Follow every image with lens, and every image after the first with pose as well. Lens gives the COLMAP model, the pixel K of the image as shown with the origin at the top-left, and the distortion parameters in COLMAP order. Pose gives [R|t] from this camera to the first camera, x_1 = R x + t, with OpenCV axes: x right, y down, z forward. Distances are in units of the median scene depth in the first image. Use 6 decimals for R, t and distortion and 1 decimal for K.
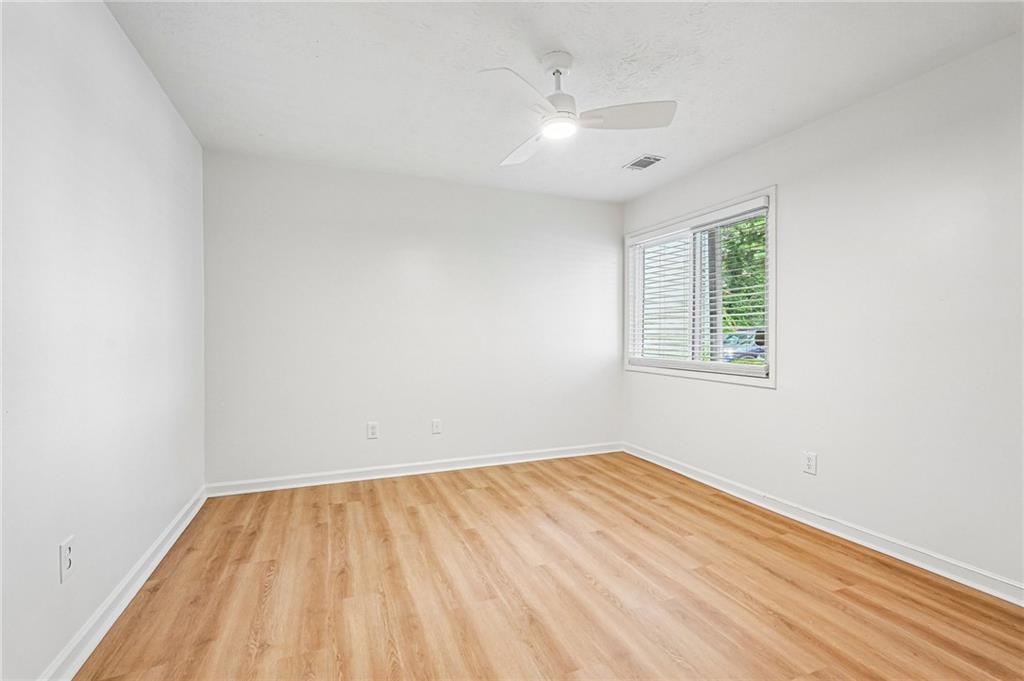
lens RADIAL K [[460.8, 0, 510.1], [0, 460.8, 343.6], [0, 0, 1]] dist [-0.002743, 0.009449]
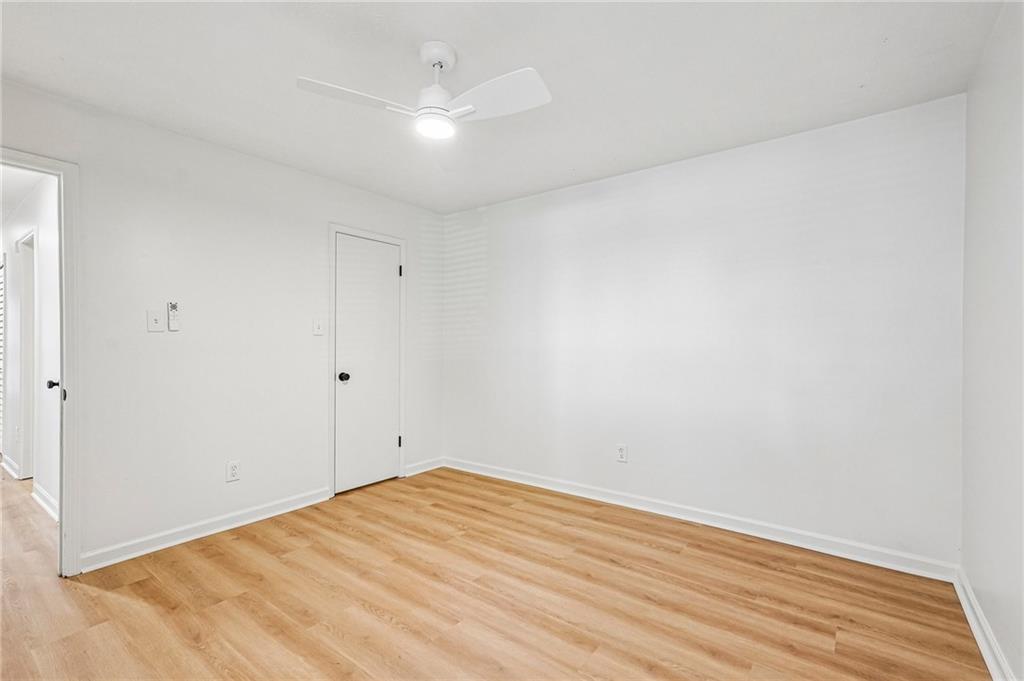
lens RADIAL K [[460.8, 0, 510.1], [0, 460.8, 343.6], [0, 0, 1]] dist [-0.002743, 0.009449]
pose [[-0.860864, -0.005167, -0.508809, 0.334680], [-0.011264, 0.999897, 0.008903, -0.037848], [0.508710, 0.013395, -0.860834, 1.407400]]
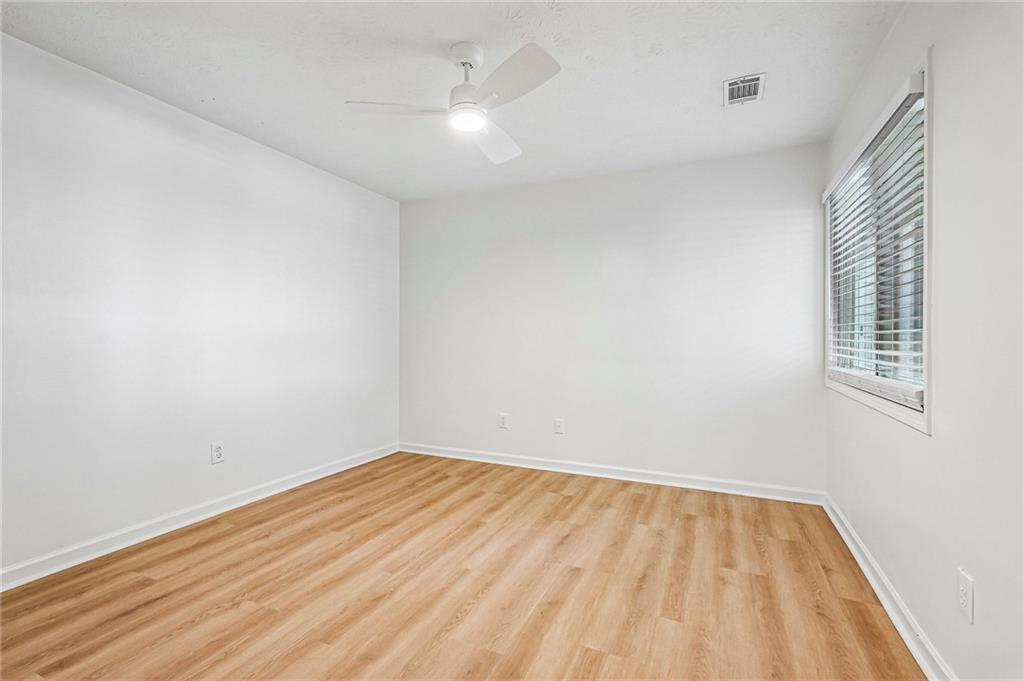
lens RADIAL K [[460.8, 0, 510.1], [0, 460.8, 343.6], [0, 0, 1]] dist [-0.002743, 0.009449]
pose [[0.688995, 0.010639, -0.724688, 0.659207], [-0.014183, 0.999899, 0.001196, -0.000864], [0.724627, 0.009454, 0.689076, 0.304717]]
